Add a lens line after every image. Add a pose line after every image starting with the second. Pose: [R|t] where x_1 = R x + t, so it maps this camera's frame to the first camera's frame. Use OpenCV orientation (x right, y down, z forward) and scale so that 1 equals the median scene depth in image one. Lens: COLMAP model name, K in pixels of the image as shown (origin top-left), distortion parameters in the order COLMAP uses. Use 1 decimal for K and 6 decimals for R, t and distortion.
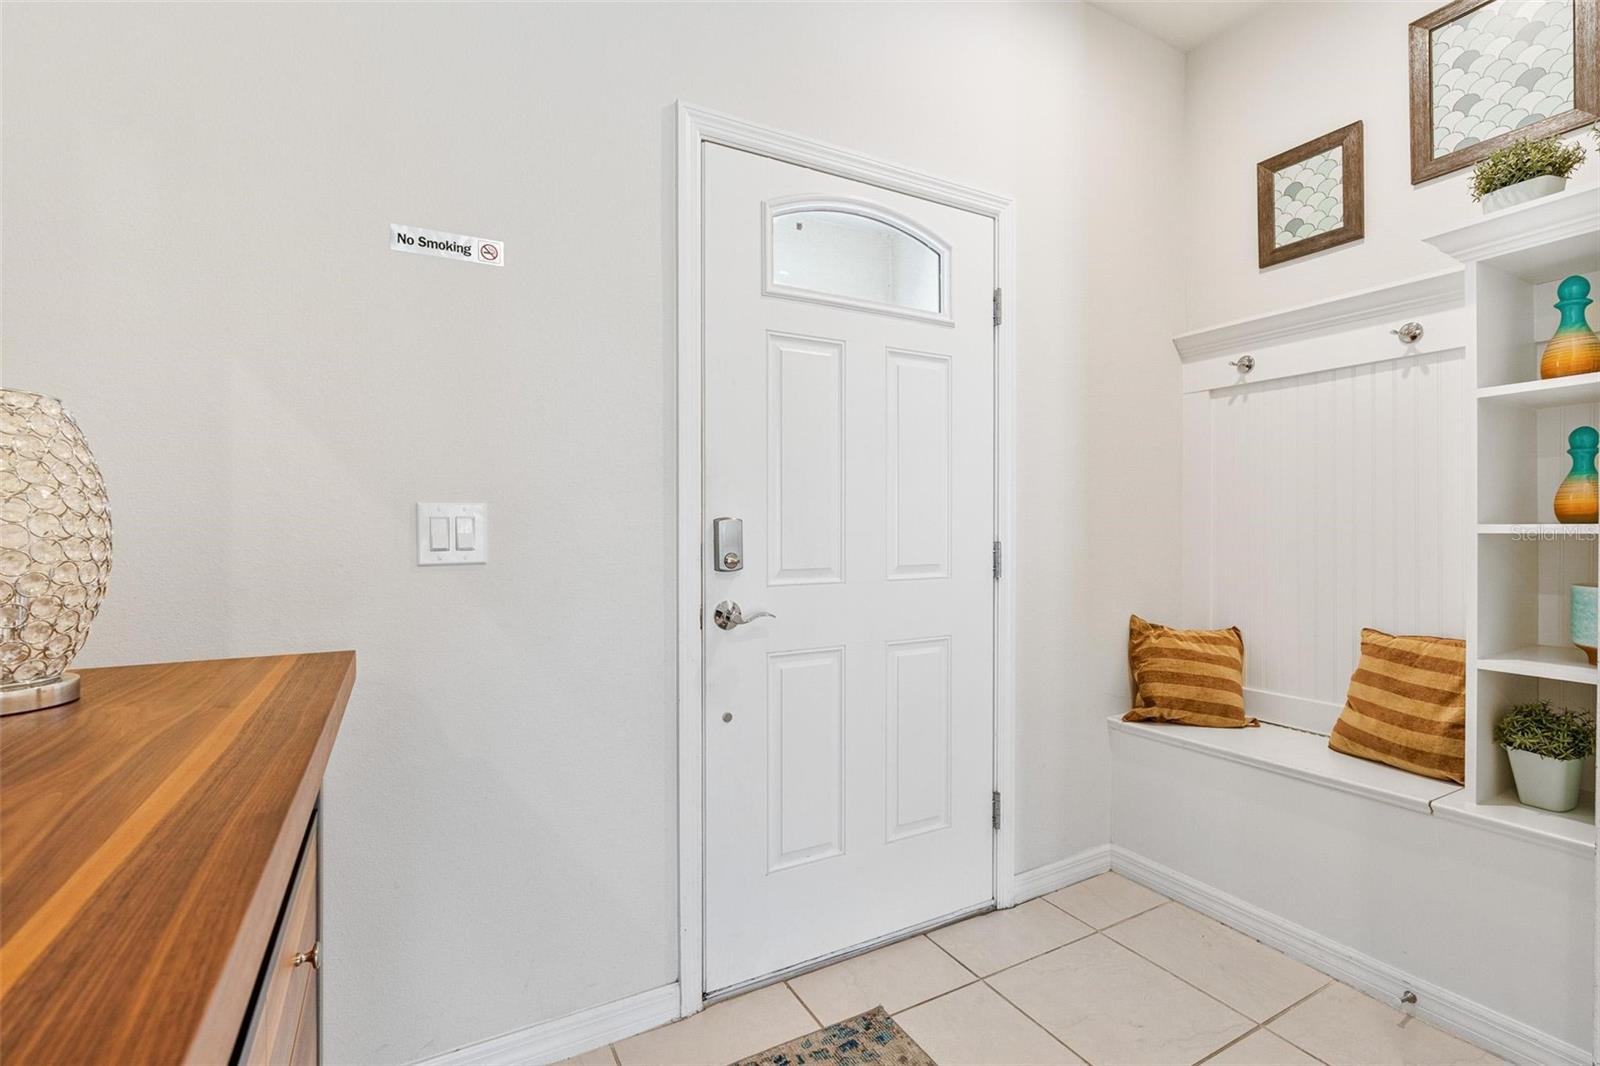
lens RADIAL K [[716.4, 0, 790.2], [0, 716.4, 522.7], [0, 0, 1]] dist [-0.013435, 0.003045]
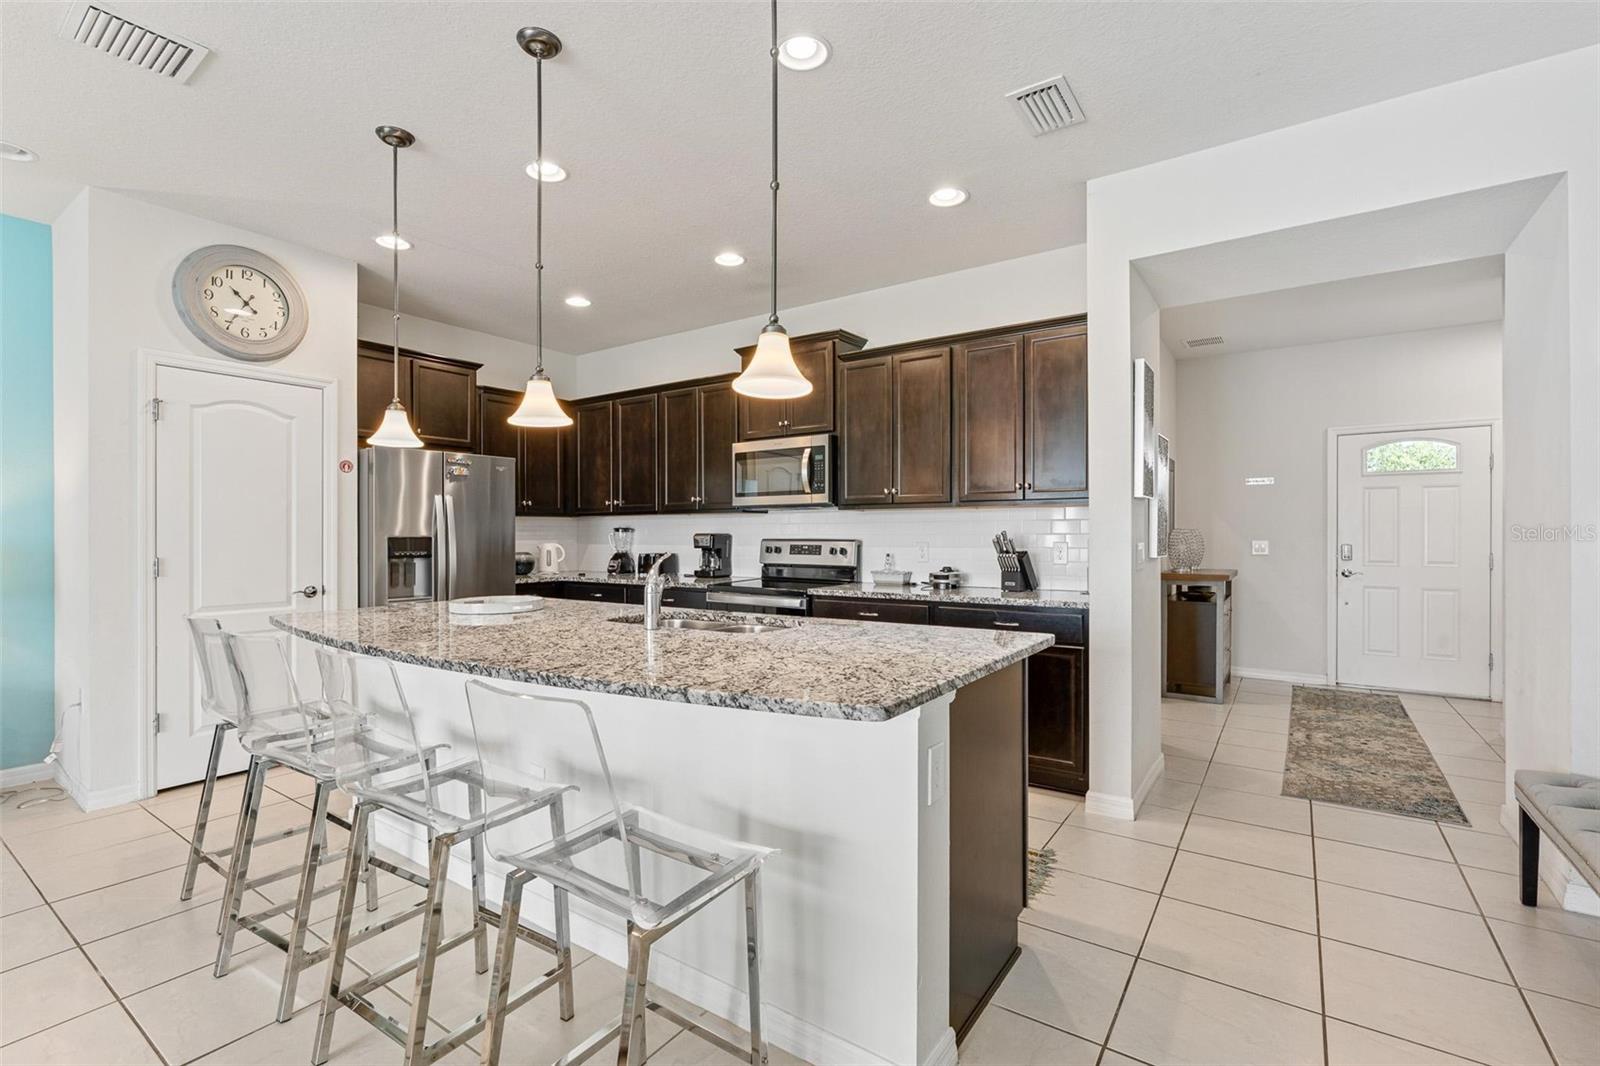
lens RADIAL K [[716.4, 0, 796.3], [0, 716.4, 541.4], [0, 0, 1]] dist [-0.013435, 0.003045]
pose [[0.445563, 0.010544, -0.895188, 1.769236], [0.002336, 0.999914, 0.012940, -0.070803], [0.895248, -0.007857, 0.445500, -2.842785]]
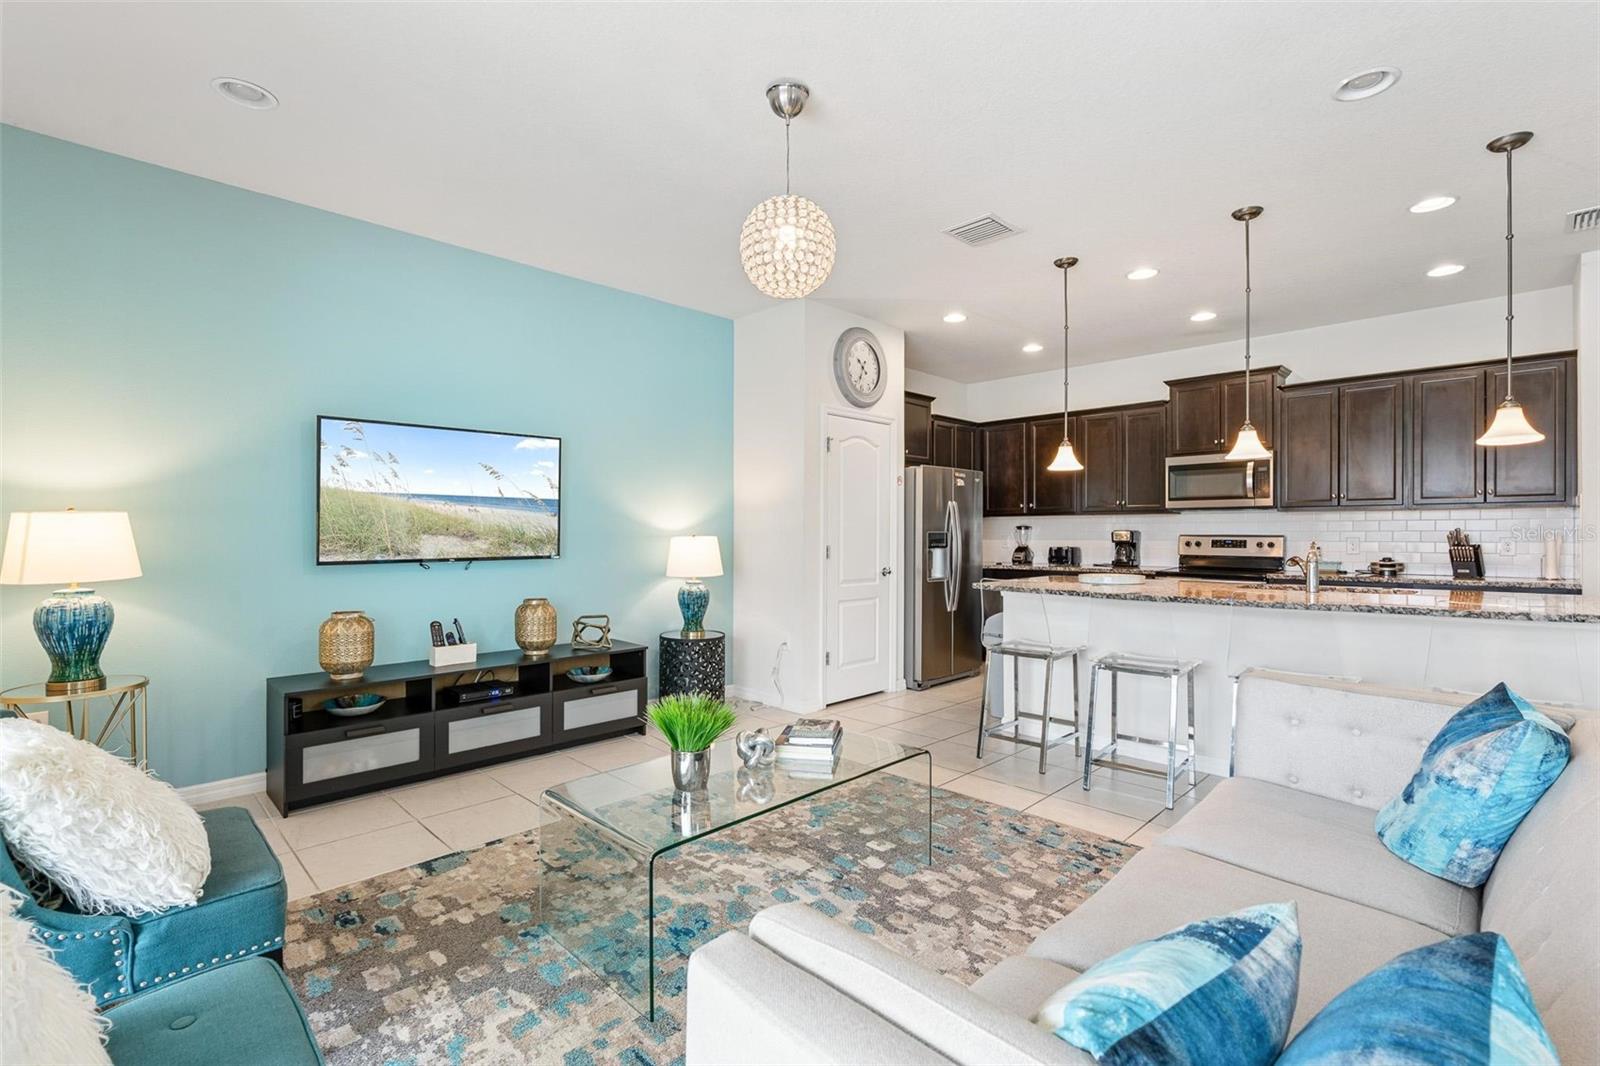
lens RADIAL K [[716.4, 0, 790.1], [0, 716.4, 535.6], [0, 0, 1]] dist [-0.013435, 0.003045]
pose [[0.278269, 0.004800, -0.960491, 1.970151], [0.000134, 0.999987, 0.005036, -0.058278], [0.960503, -0.001530, 0.278264, -4.538914]]
